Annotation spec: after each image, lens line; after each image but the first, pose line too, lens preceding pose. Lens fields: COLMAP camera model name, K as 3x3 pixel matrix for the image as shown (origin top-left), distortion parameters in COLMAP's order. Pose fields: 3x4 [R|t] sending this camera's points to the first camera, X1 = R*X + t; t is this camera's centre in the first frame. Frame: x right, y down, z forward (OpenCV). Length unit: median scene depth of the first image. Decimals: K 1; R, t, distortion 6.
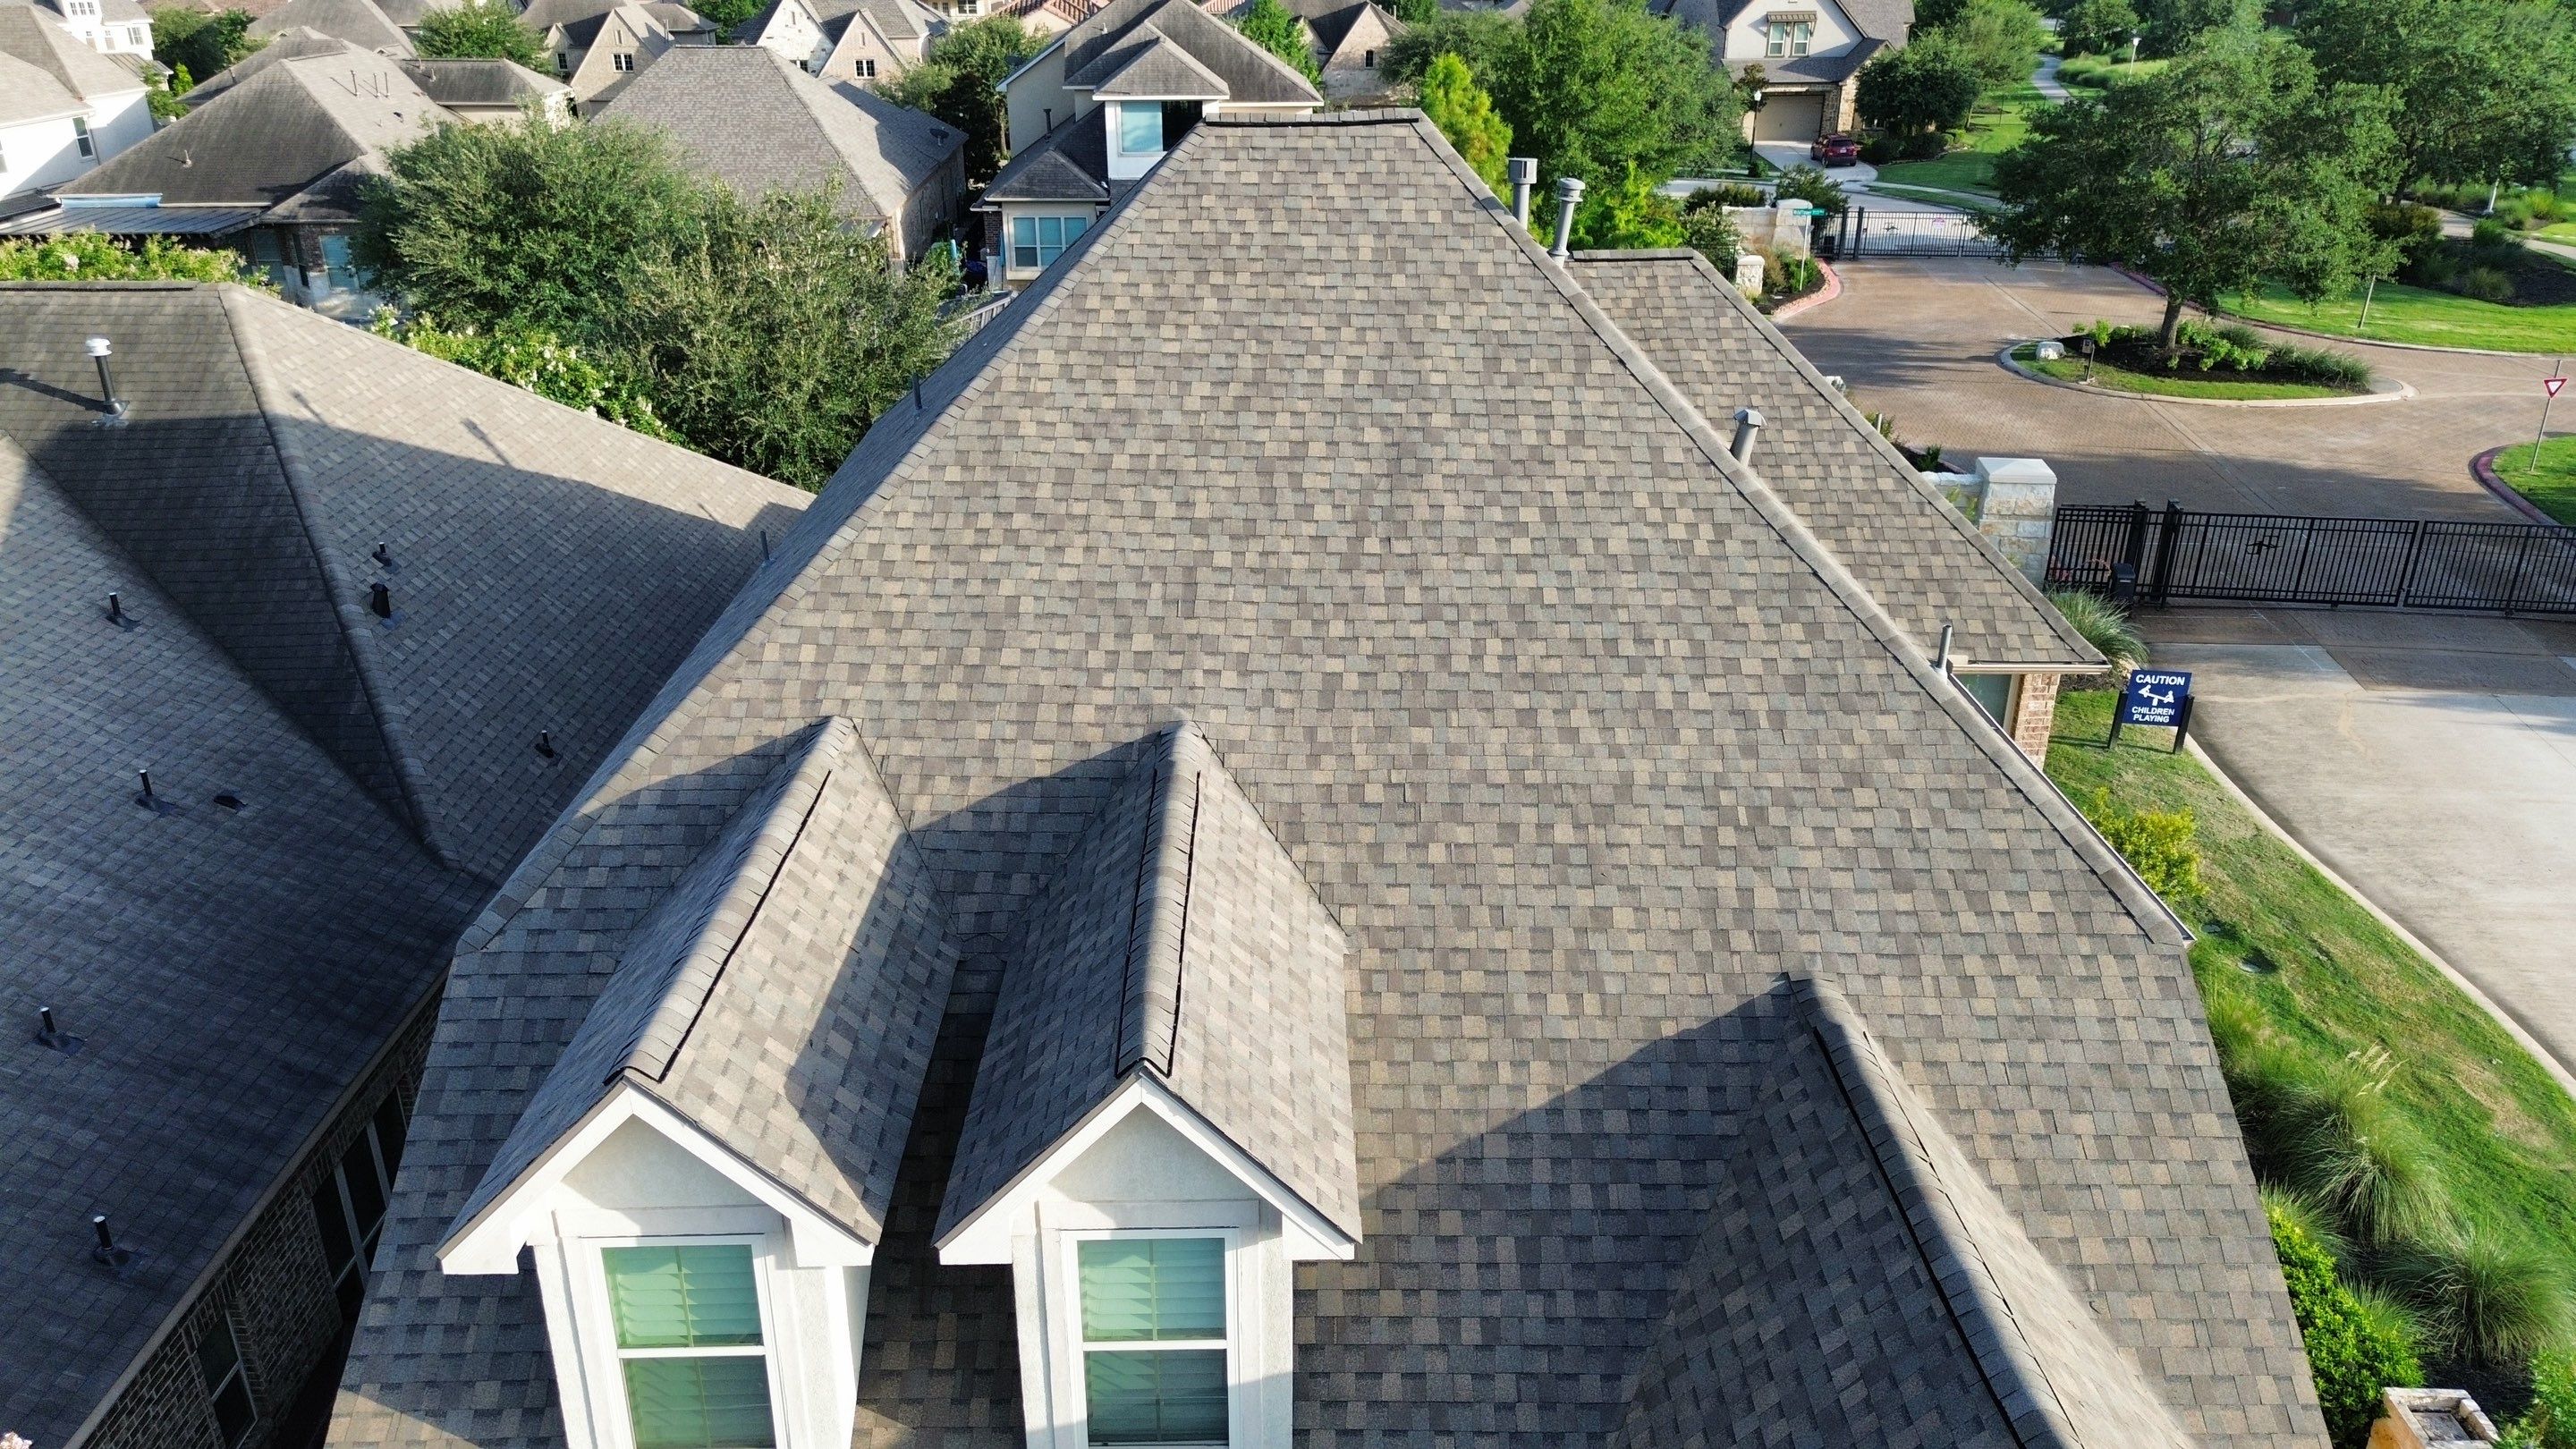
lens RADIAL K [[1827.7, 0, 1298.2], [0, 1827.7, 733.4], [0, 0, 1]] dist [0.096828, -0.106548]
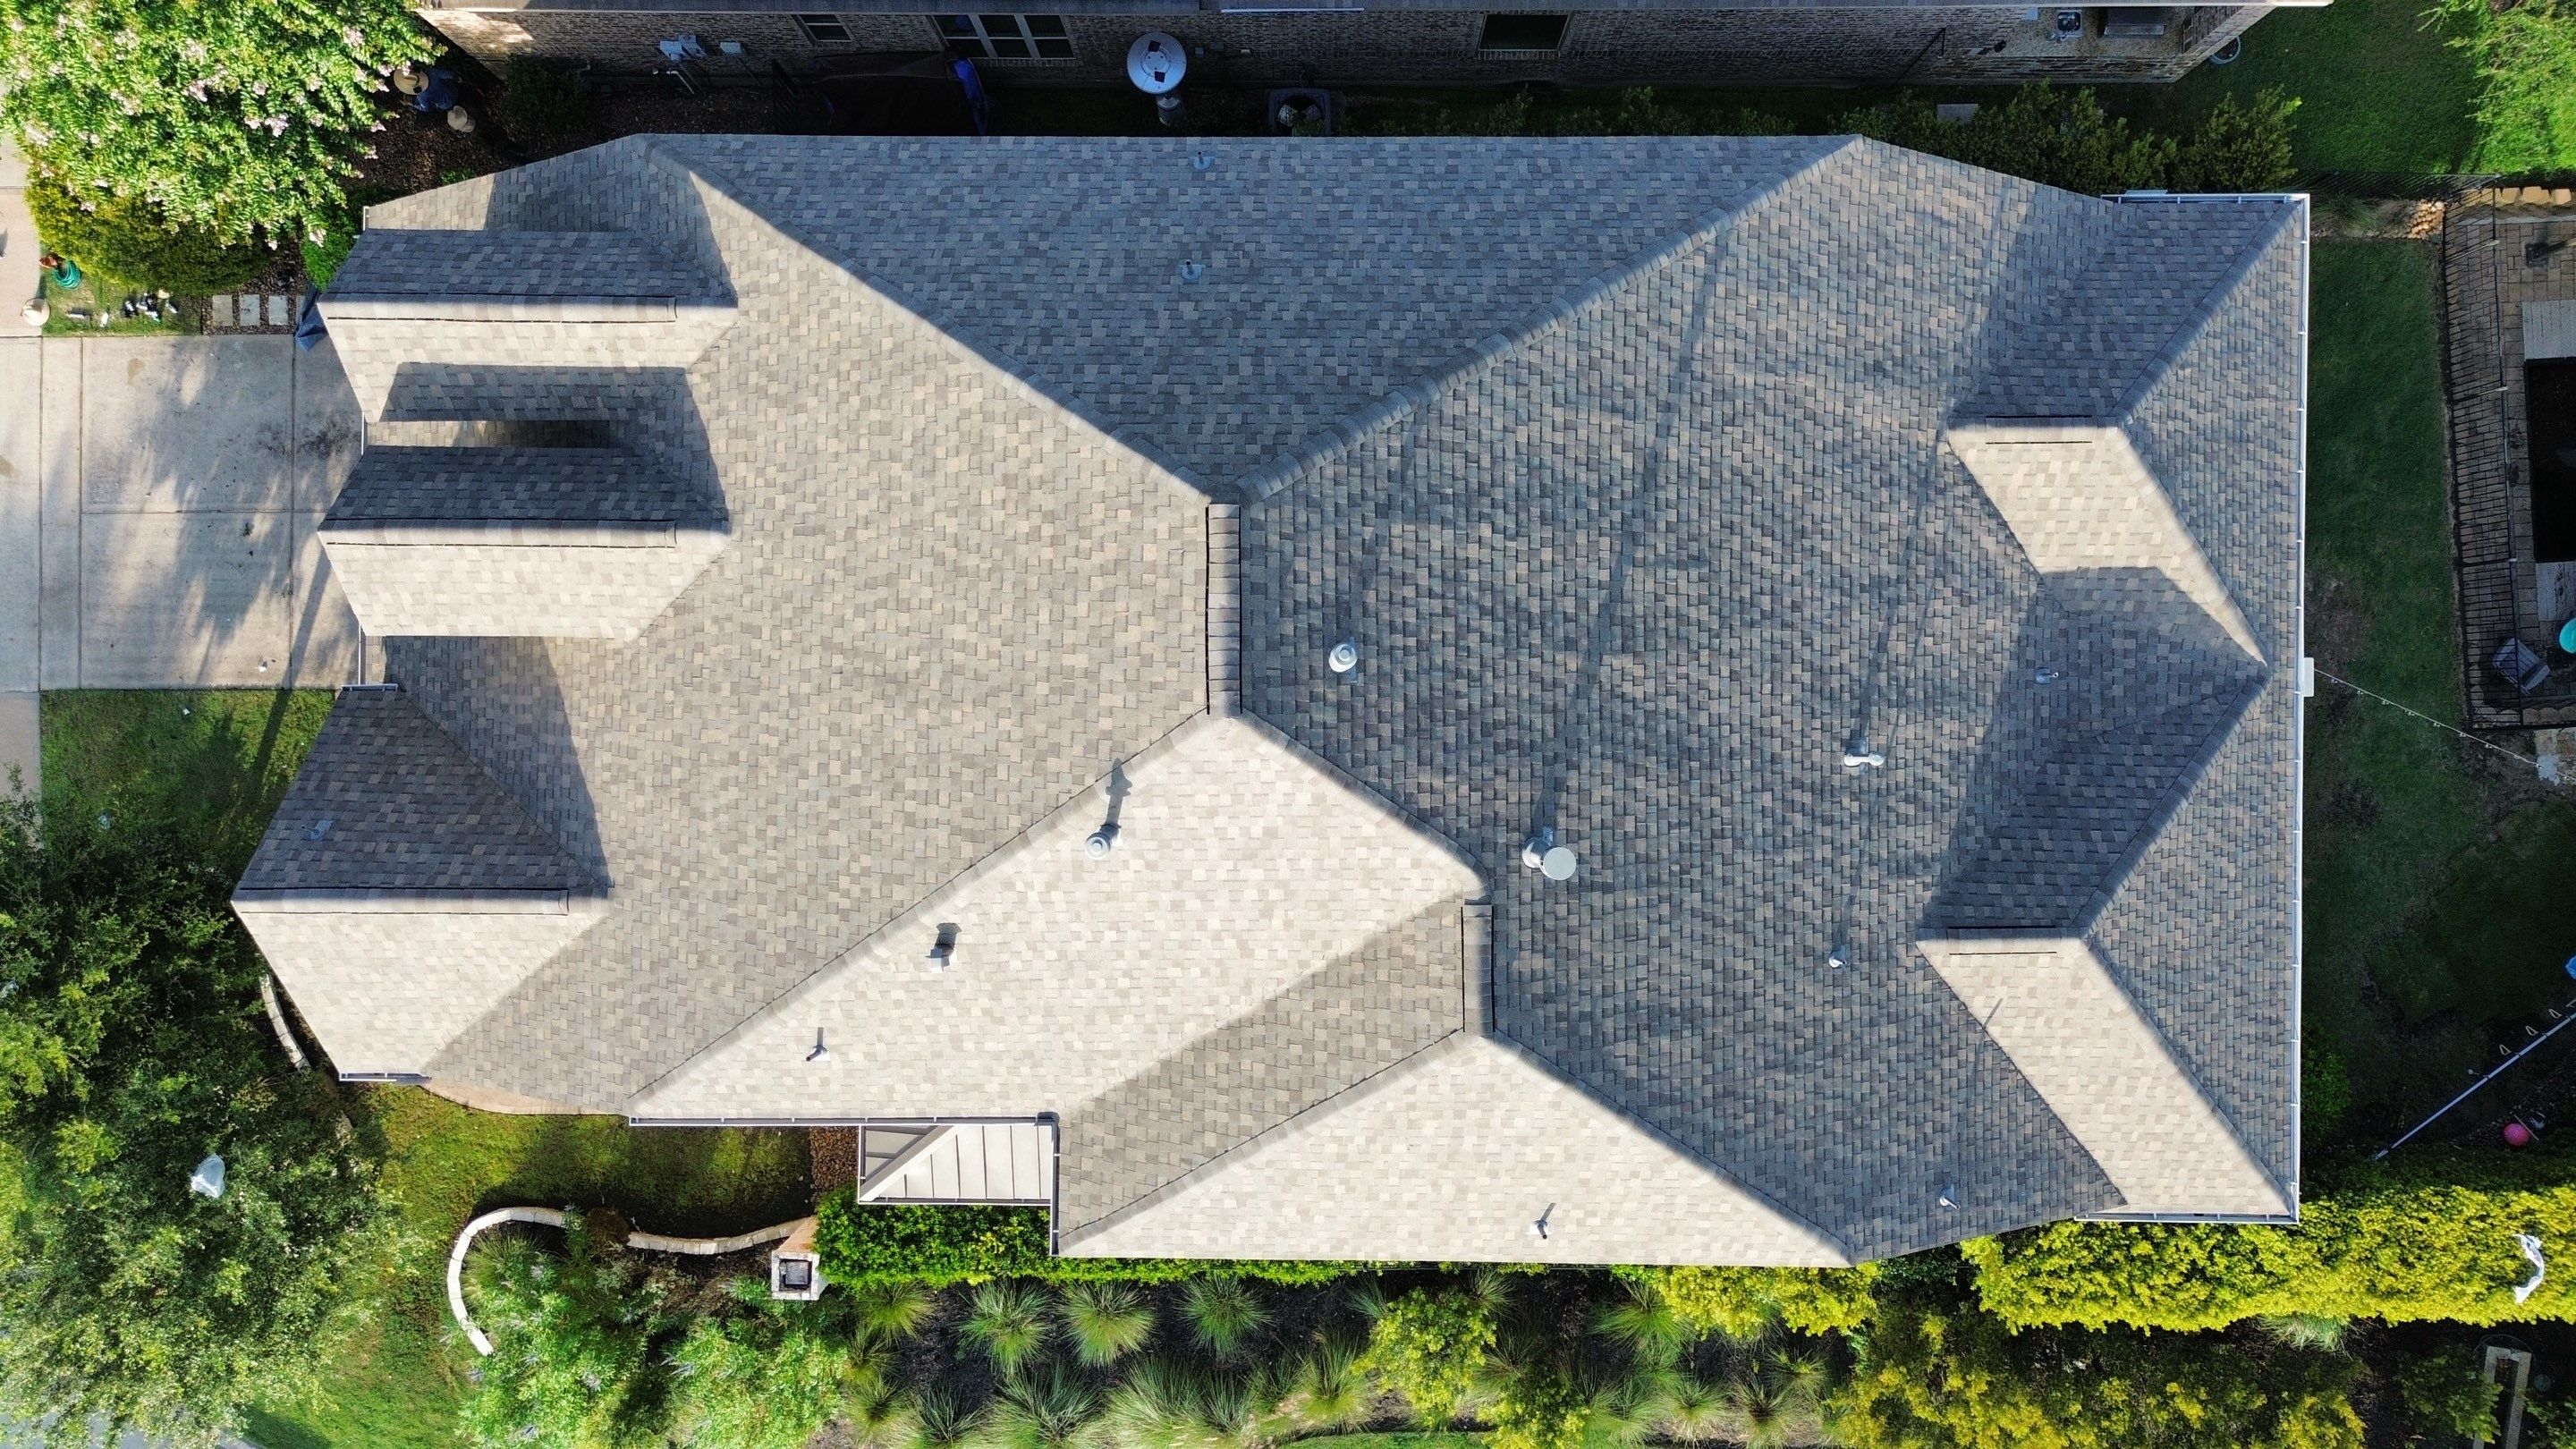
lens RADIAL K [[1833.7, 0, 1293.4], [0, 1833.7, 723.9], [0, 0, 1]] dist [0.078926, -0.087109]
pose [[-0.018398, 0.999830, -0.001291, 0.089071], [-0.392892, -0.006042, 0.919565, -1.609770], [0.919401, 0.017425, 0.392936, 0.817452]]
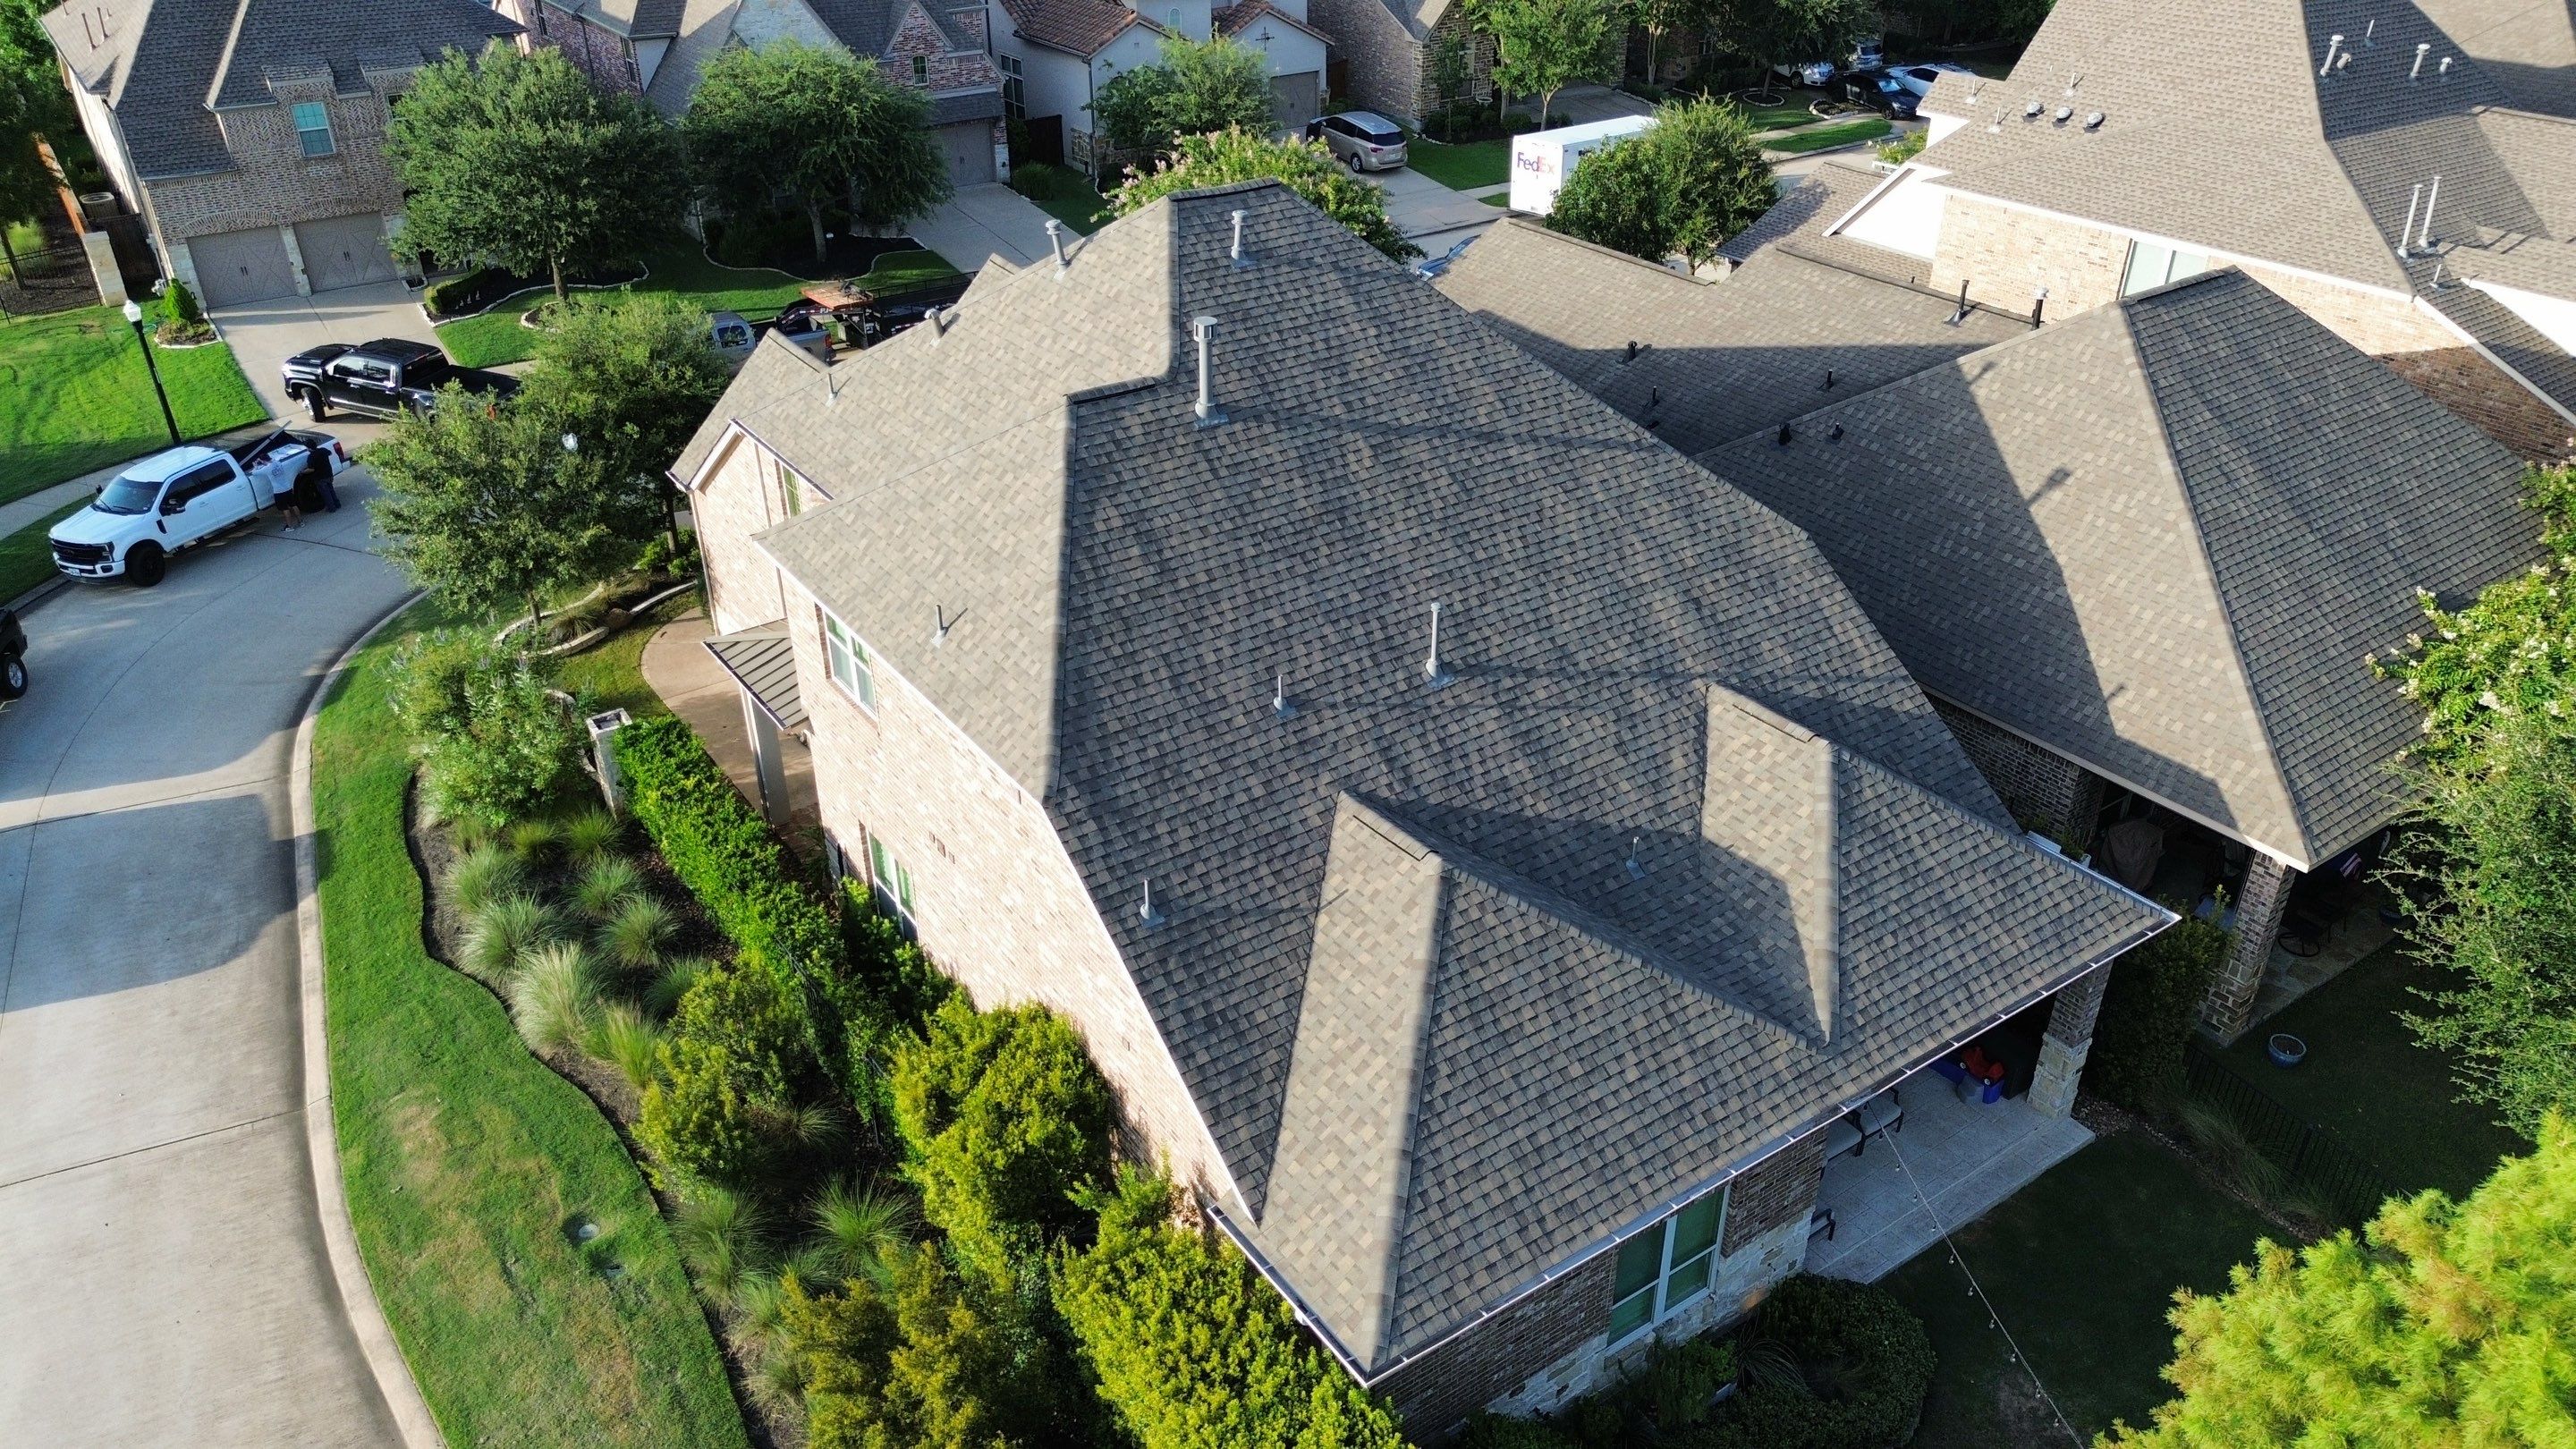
lens RADIAL K [[1833.7, 0, 1293.4], [0, 1833.7, 723.9], [0, 0, 1]] dist [0.078926, -0.087109]
pose [[-0.825877, 0.285799, -0.486051, 1.123960], [-0.224227, 0.624459, 0.748180, -1.619356], [0.517348, 0.726890, -0.451643, 2.687804]]
